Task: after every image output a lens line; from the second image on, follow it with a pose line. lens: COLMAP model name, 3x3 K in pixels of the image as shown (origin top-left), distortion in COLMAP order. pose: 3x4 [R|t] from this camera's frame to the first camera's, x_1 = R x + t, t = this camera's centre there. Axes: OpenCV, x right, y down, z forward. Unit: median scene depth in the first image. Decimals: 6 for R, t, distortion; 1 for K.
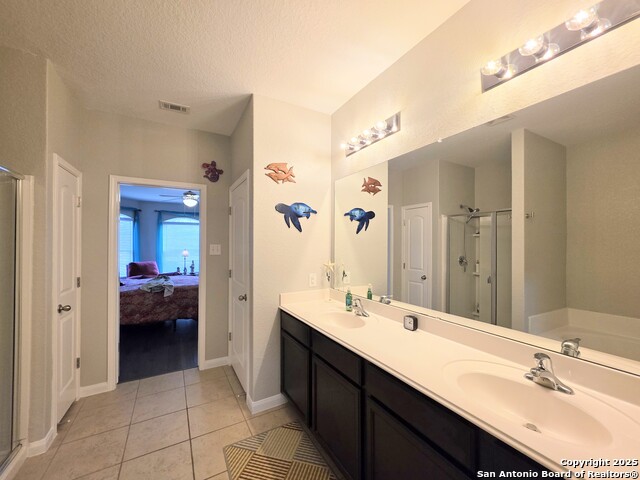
lens RADIAL K [[255.8, 0, 315.7], [0, 255.8, 242.5], [0, 0, 1]] dist [0.001952, 0.000014]
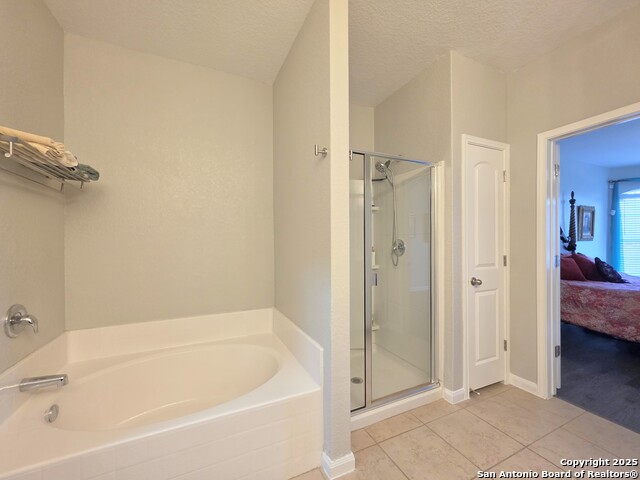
lens RADIAL K [[255.8, 0, 315.7], [0, 255.8, 242.5], [0, 0, 1]] dist [0.001952, 0.000014]
pose [[-0.086821, 0.004943, -0.996212, 0.085278], [0.013277, 0.999905, 0.003804, 0.077350], [0.996135, -0.012896, -0.086878, 0.399251]]
